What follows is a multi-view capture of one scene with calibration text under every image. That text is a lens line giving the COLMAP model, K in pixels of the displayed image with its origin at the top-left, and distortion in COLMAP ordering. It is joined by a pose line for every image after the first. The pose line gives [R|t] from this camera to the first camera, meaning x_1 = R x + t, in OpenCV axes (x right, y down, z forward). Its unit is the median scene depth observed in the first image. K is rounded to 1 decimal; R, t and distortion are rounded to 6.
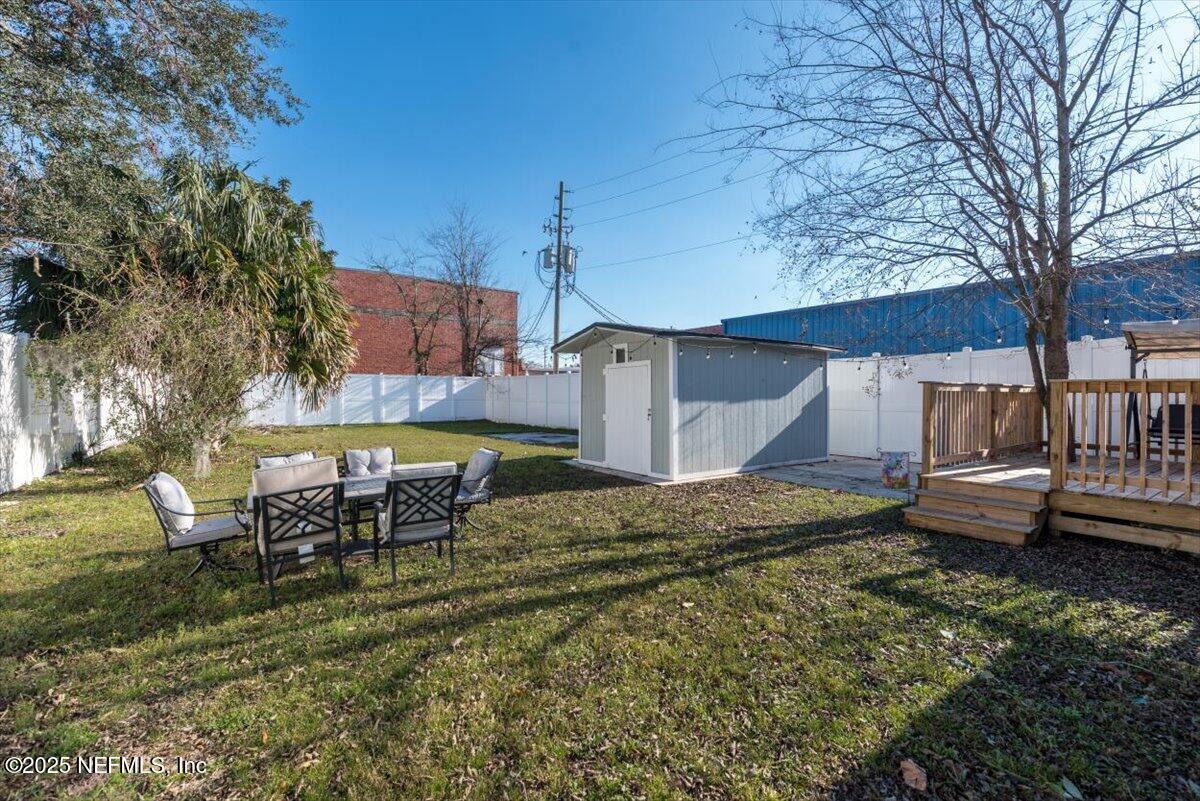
lens RADIAL K [[562.5, 0, 598.4], [0, 562.5, 397.1], [0, 0, 1]] dist [-0.001102, -0.000574]
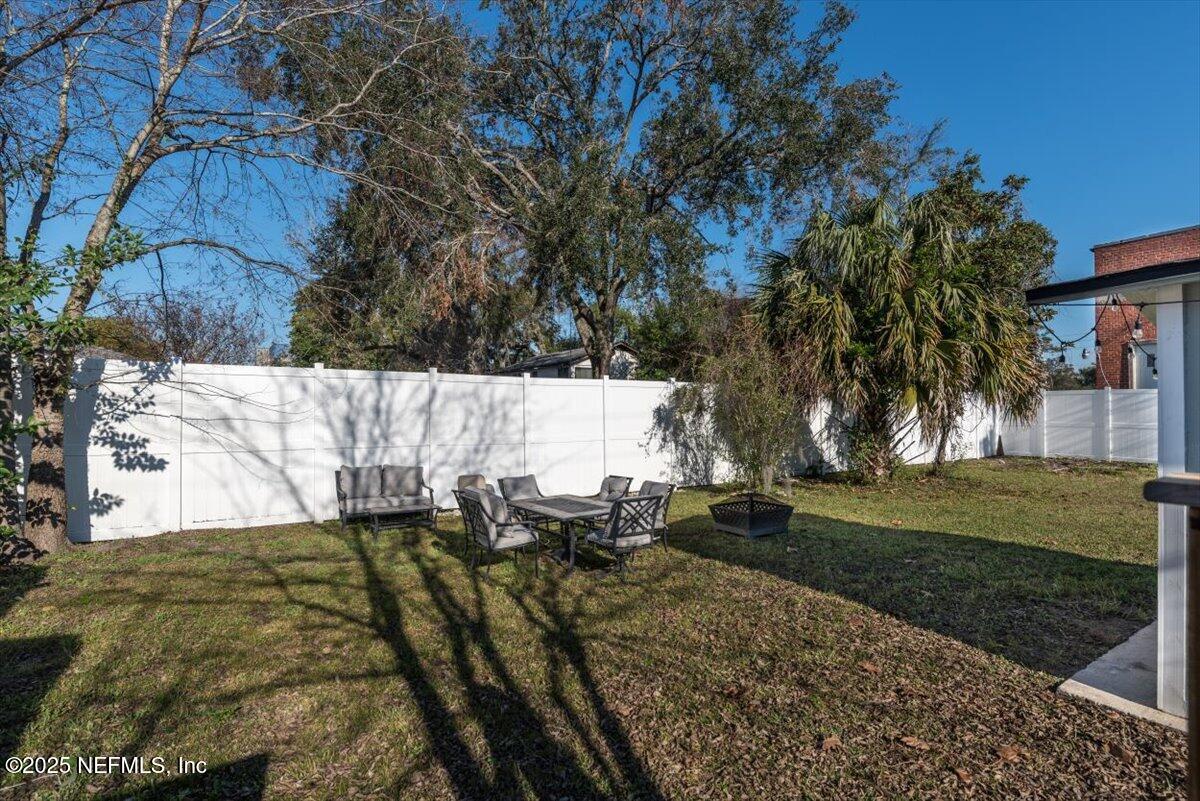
lens RADIAL K [[571.1, 0, 599.6], [0, 571.1, 410.9], [0, 0, 1]] dist [-0.000378, -0.000275]
pose [[-0.065806, -0.001839, -0.997831, 0.854979], [0.000290, 0.999998, -0.001862, -0.062427], [0.997832, -0.000412, -0.065806, 1.117695]]
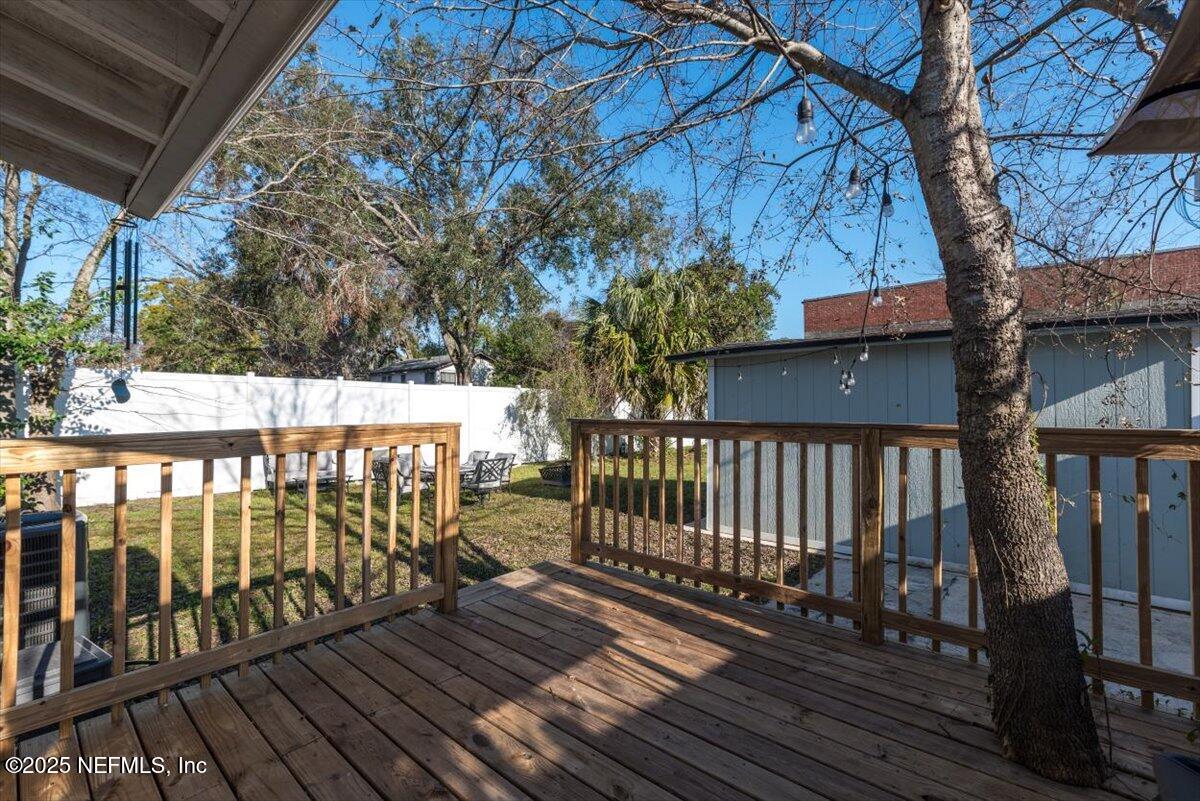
lens RADIAL K [[512.3, 0, 602.4], [0, 512.3, 393.1], [0, 0, 1]] dist [-0.000870, -0.000019]
pose [[0.206630, -0.031725, -0.977905, 1.488667], [-0.001875, 0.999460, -0.032820, -0.059882], [0.978417, 0.008615, 0.206459, 1.123749]]
